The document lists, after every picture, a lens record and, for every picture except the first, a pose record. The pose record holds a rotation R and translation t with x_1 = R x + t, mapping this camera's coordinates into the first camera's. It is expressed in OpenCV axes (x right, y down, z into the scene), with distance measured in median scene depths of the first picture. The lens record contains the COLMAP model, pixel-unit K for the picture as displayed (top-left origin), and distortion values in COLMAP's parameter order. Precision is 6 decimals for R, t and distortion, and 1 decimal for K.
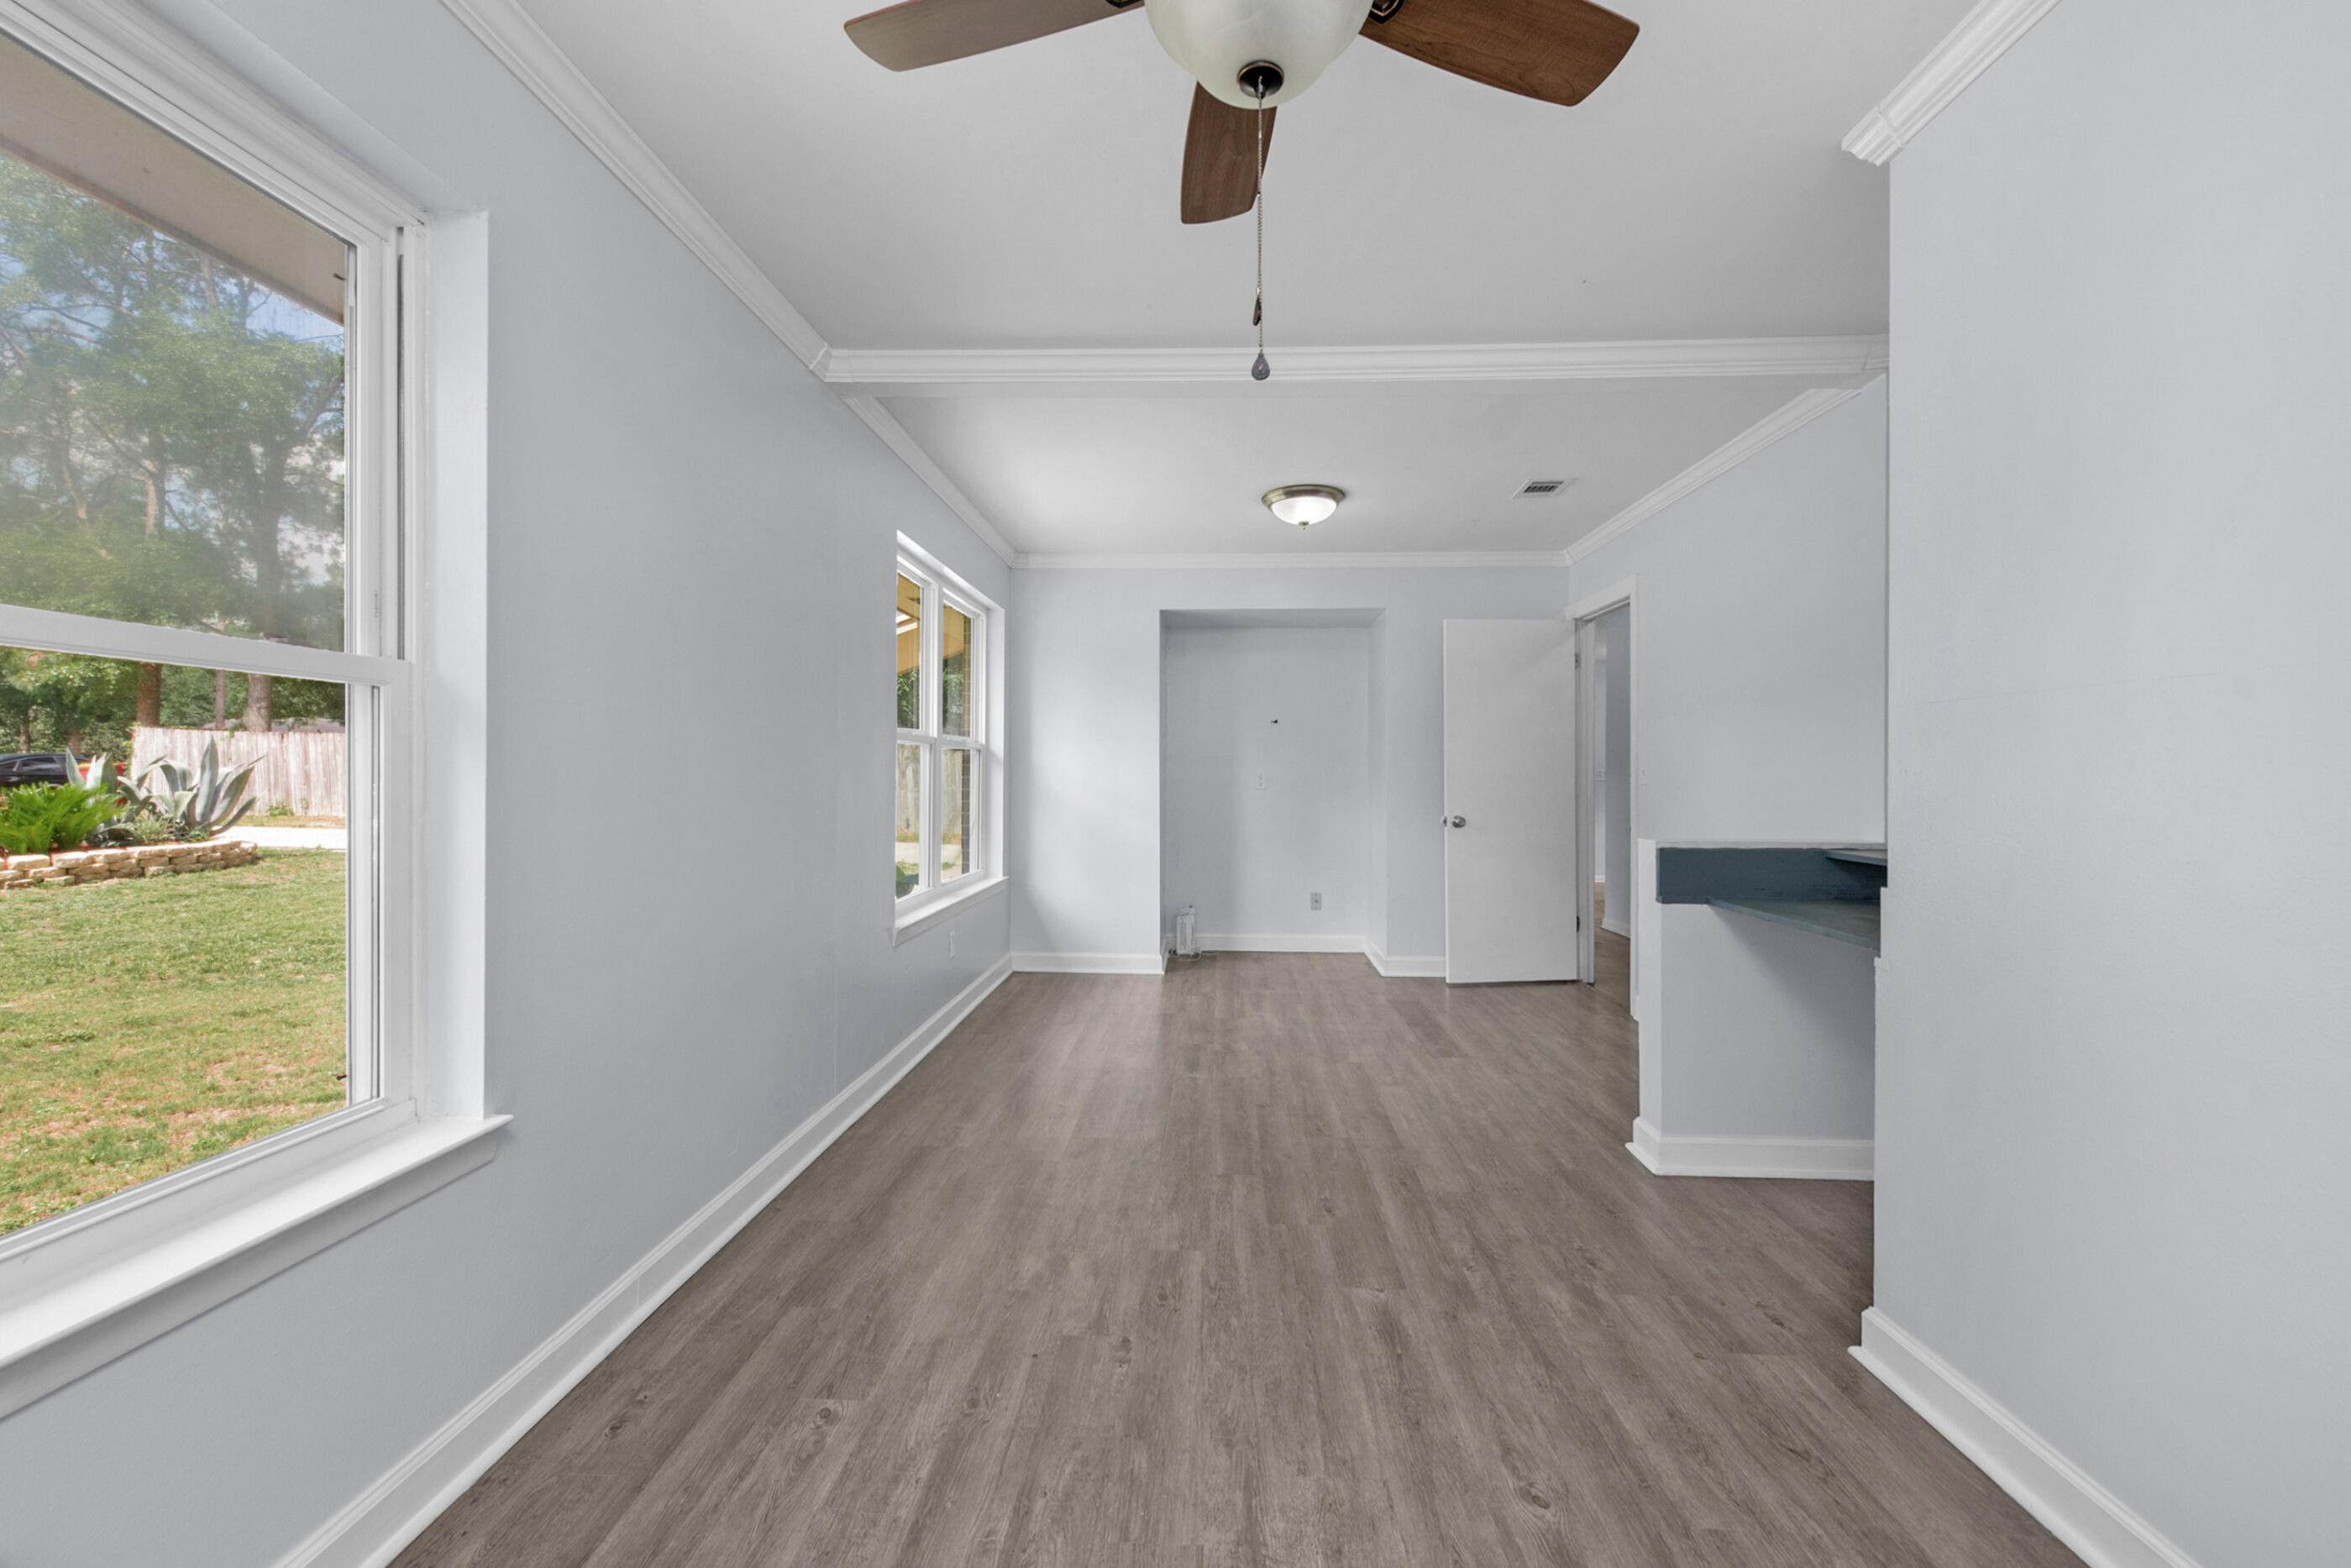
lens RADIAL K [[963.9, 0, 1170.3], [0, 963.9, 771.4], [0, 0, 1]] dist [-0.000301, -0.000113]
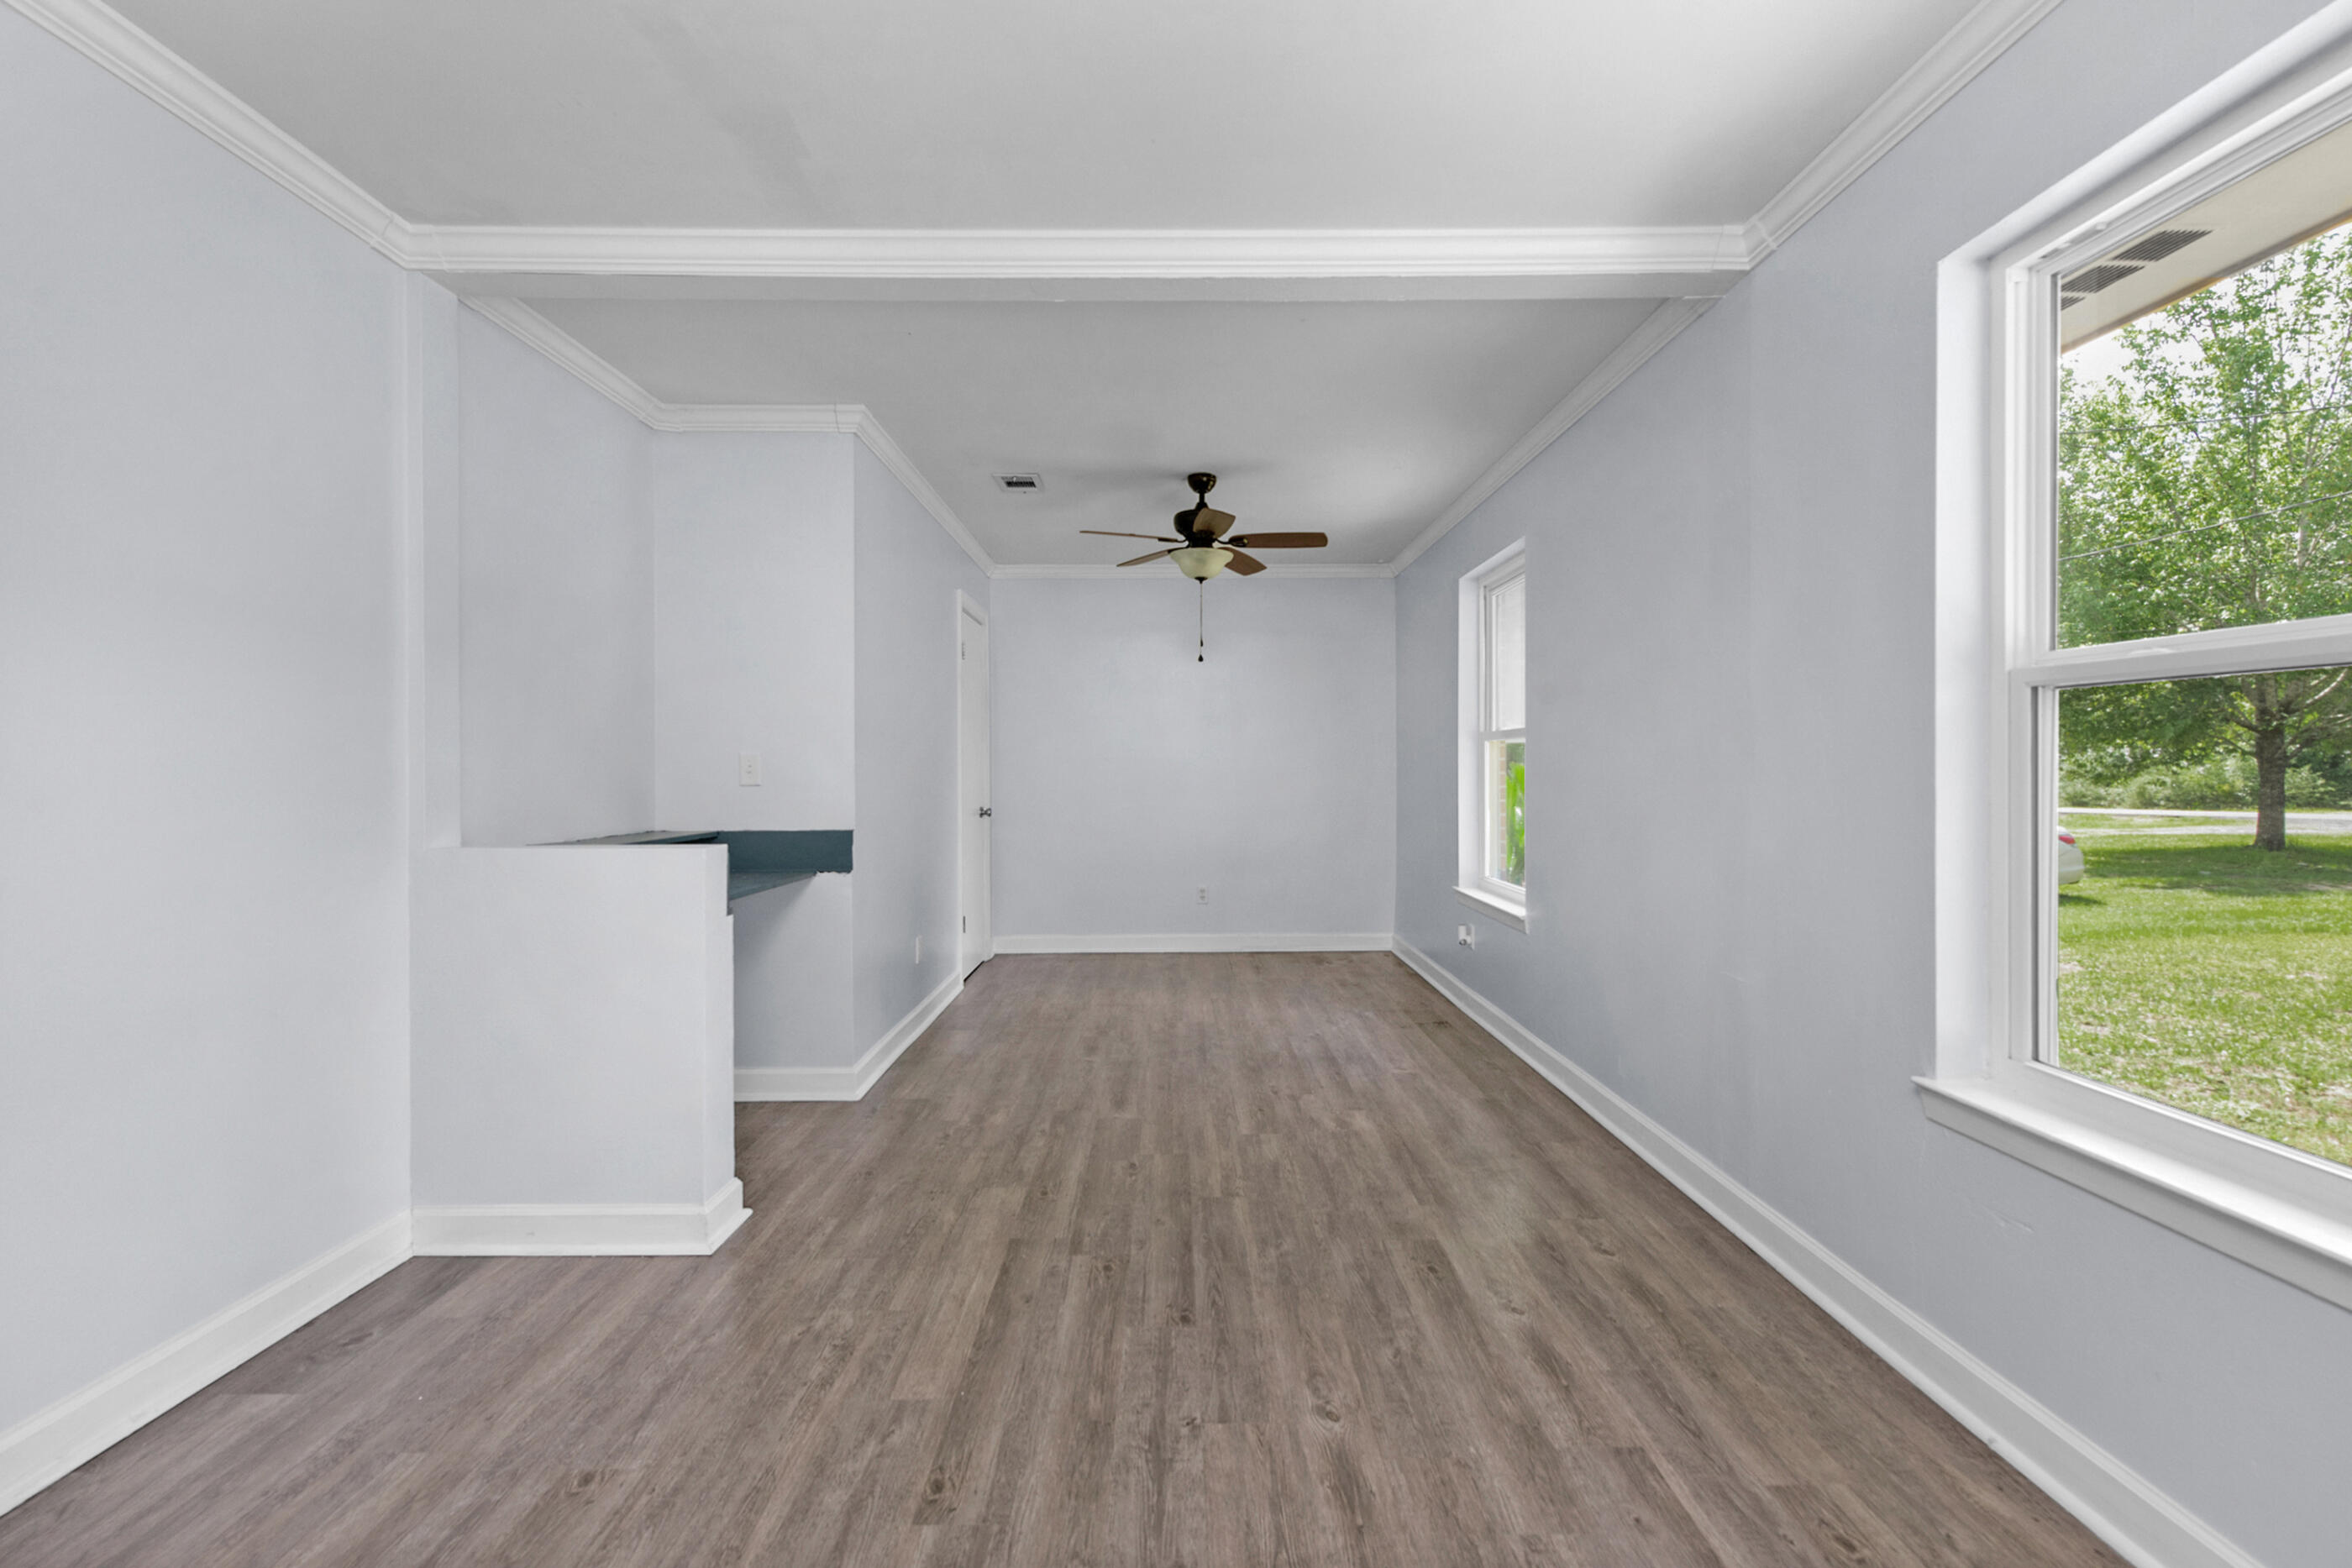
lens RADIAL K [[964.3, 0, 1170.8], [0, 964.3, 771.4], [0, 0, 1]] dist [-0.000301, -0.000113]
pose [[-0.998747, -0.001697, -0.050025, 0.166497], [-0.001416, 0.999983, -0.005645, 0.014621], [0.050034, -0.005567, -0.998732, 1.975341]]
